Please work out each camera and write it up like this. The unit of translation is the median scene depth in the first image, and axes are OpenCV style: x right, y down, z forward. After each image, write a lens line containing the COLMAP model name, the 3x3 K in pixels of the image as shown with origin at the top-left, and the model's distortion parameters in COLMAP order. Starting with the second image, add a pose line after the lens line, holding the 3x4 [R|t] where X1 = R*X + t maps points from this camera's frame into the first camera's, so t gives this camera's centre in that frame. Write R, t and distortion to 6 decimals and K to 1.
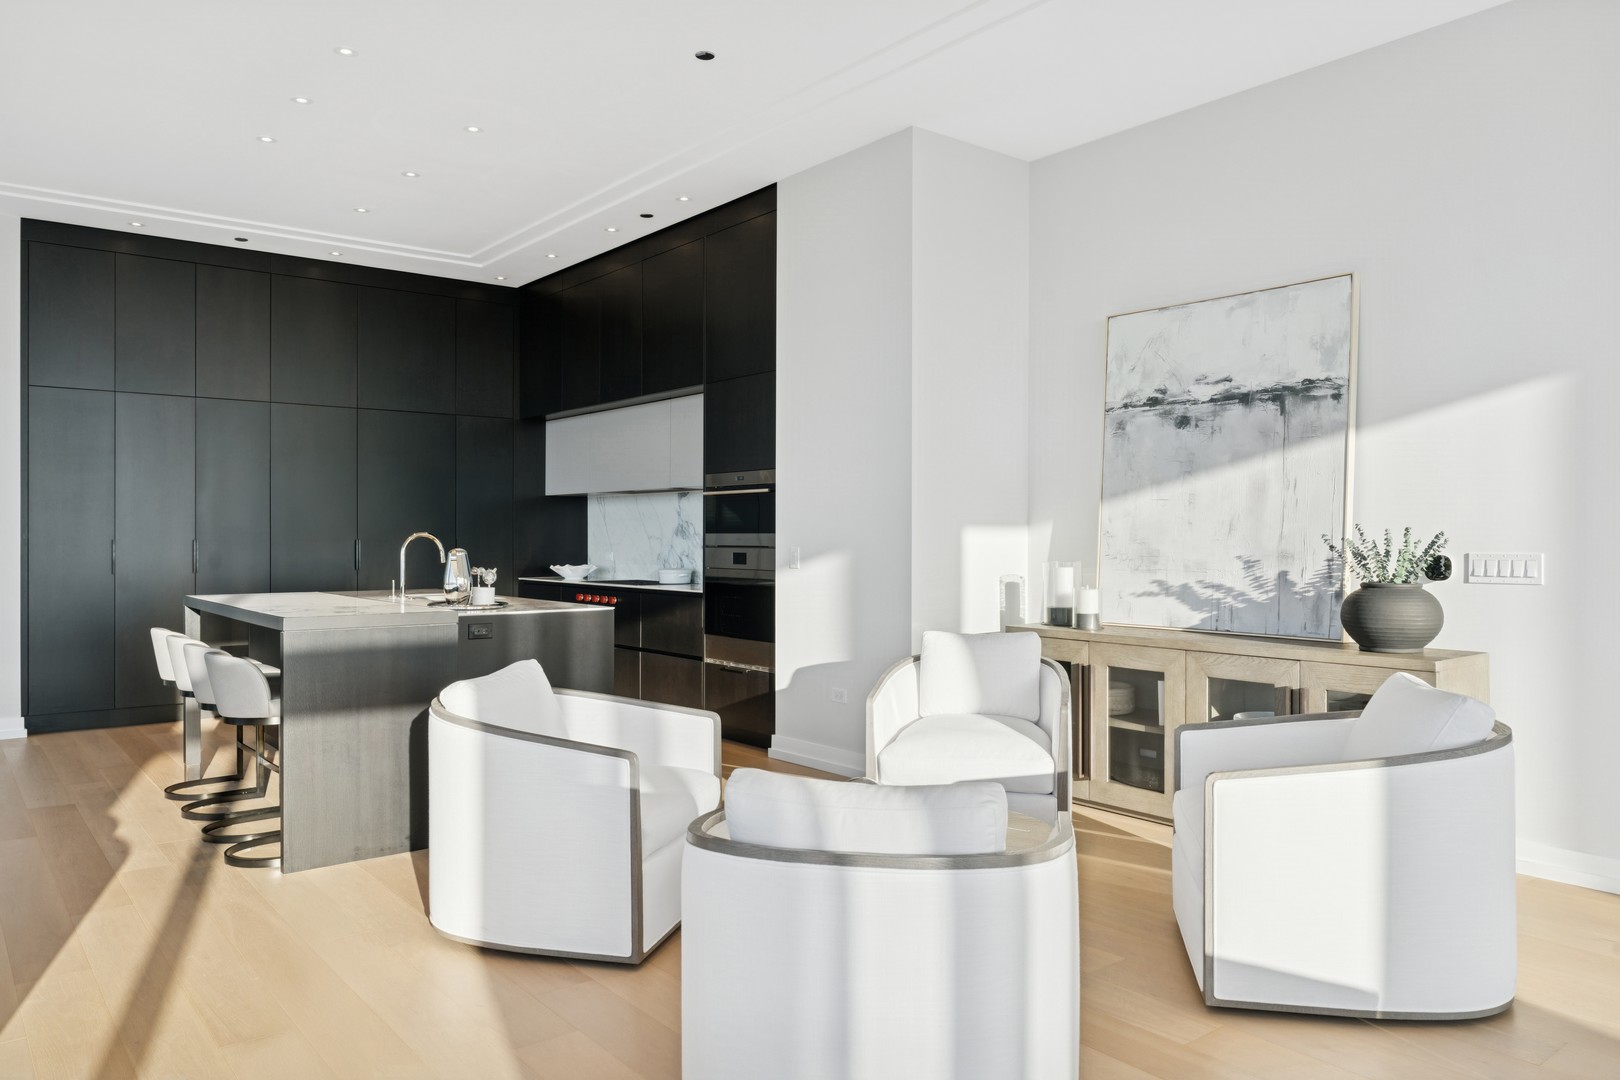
lens RADIAL K [[1184.8, 0, 796.7], [0, 1184.8, 540.0], [0, 0, 1]] dist [0.026773, -0.002913]
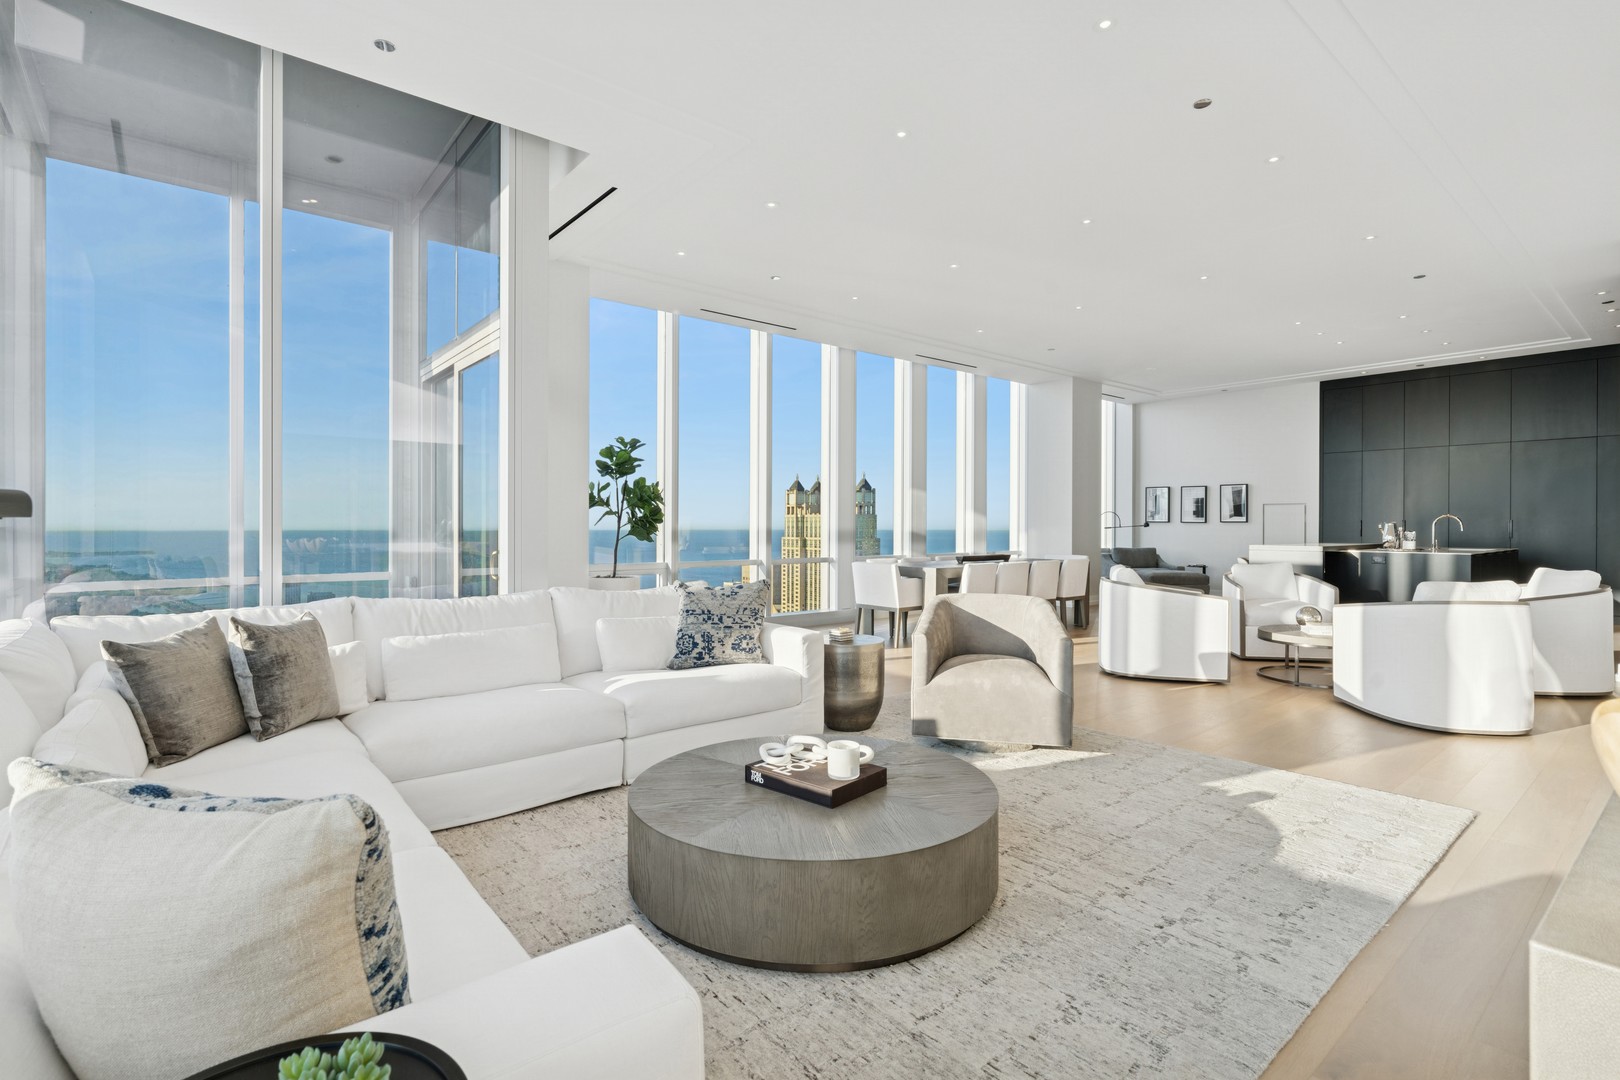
lens RADIAL K [[754.7, 0, 807.3], [0, 754.7, 535.9], [0, 0, 1]] dist [-0.005973, 0.001465]
pose [[0.038636, 0.012525, -0.999175, 0.888853], [-0.002942, 0.999919, 0.012420, 0.016855], [0.999249, 0.002459, 0.038669, -0.080628]]
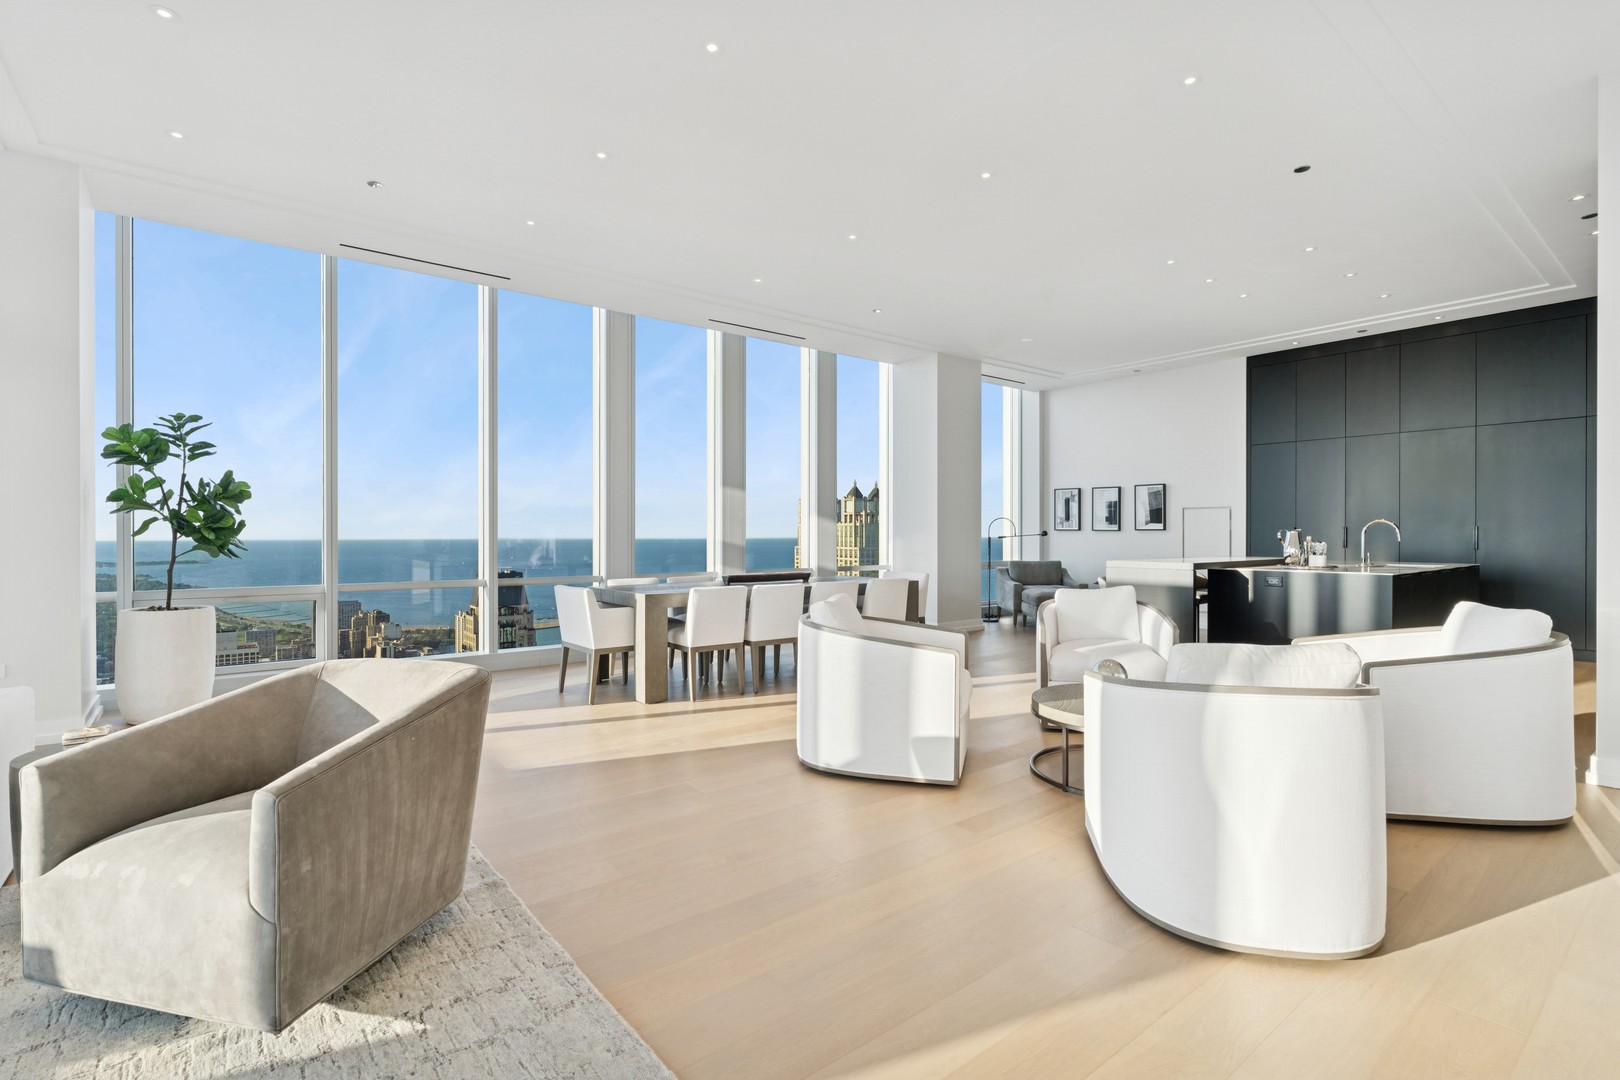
lens RADIAL K [[754.7, 0, 803.8], [0, 754.7, 534.9], [0, 0, 1]] dist [-0.005973, 0.001465]
pose [[0.019653, -0.000950, -0.999806, 0.598821], [-0.001242, 0.999999, -0.000974, 0.014885], [0.999806, 0.001261, 0.019652, 0.297512]]
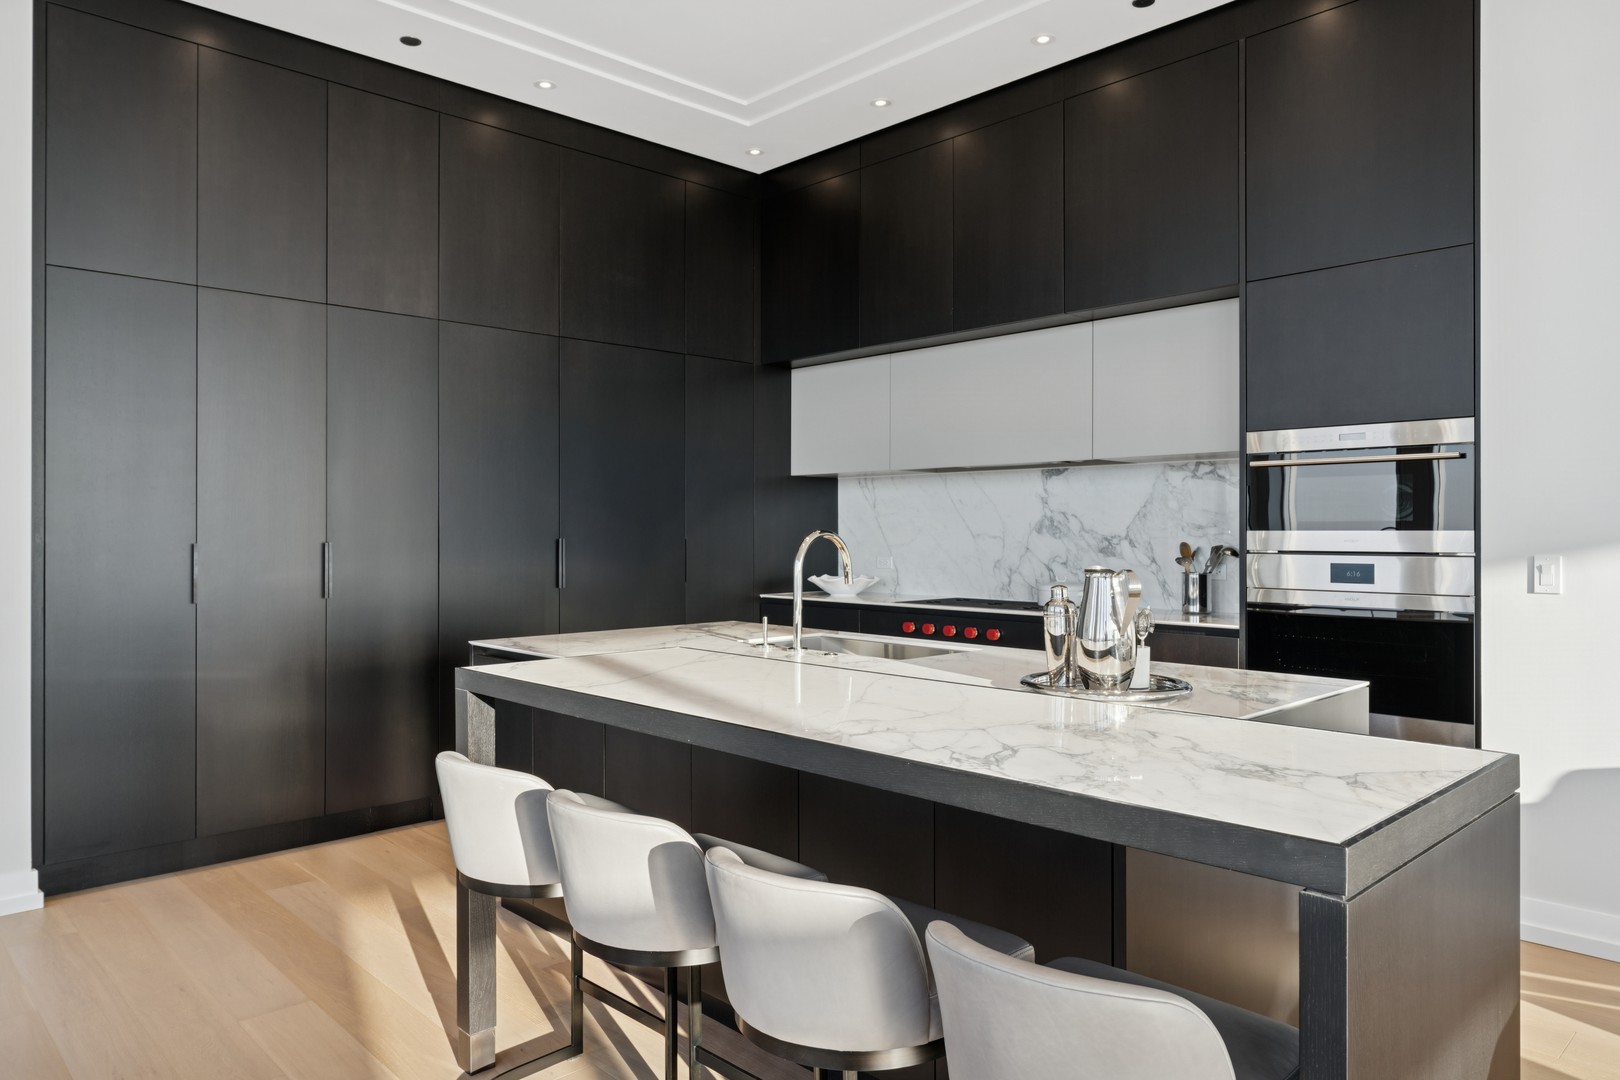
lens RADIAL K [[1086.8, 0, 810.9], [0, 1086.8, 526.5], [0, 0, 1]] dist [-0.001832, -0.002840]
pose [[0.993587, -0.002190, 0.113051, -0.386211], [0.003107, 0.999964, -0.007937, -0.003705], [-0.113030, 0.008237, 0.993557, 0.515518]]
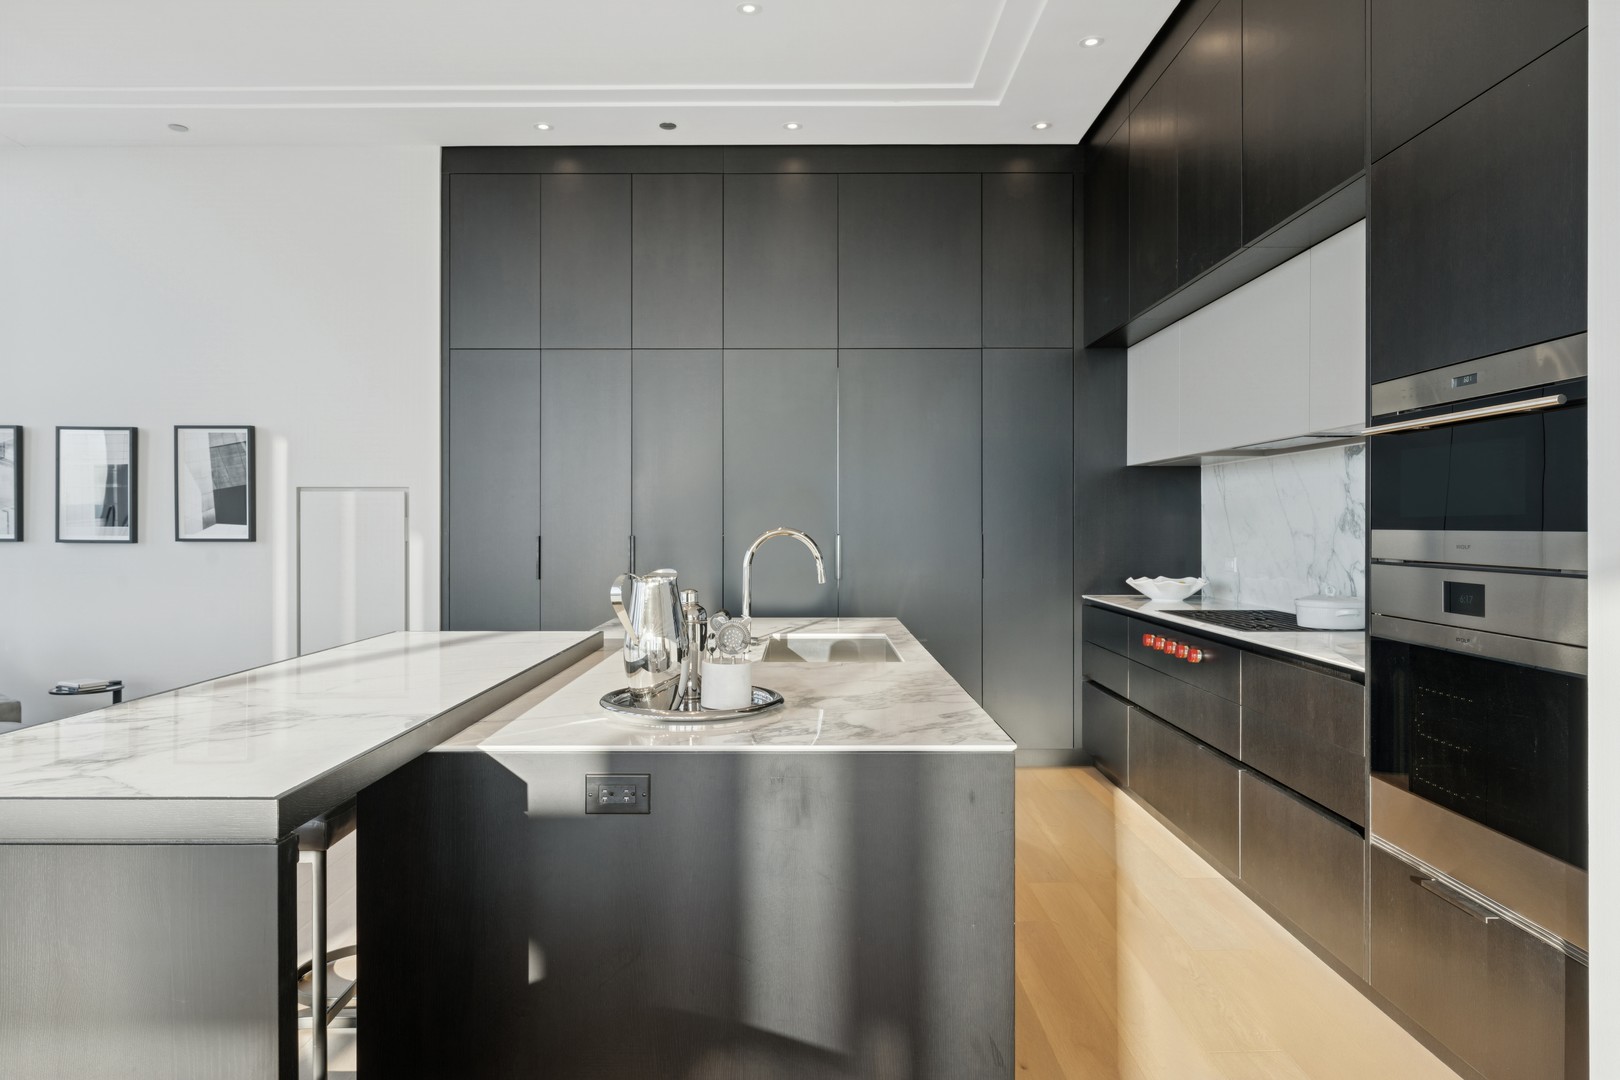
lens RADIAL K [[1048.0, 0, 799.2], [0, 1048.0, 524.5], [0, 0, 1]] dist [0.009278, -0.000220]
pose [[0.793024, -0.003546, -0.609180, -0.013379], [0.000885, 0.999989, -0.004668, -0.005667], [0.609190, 0.003162, 0.793018, 0.636801]]
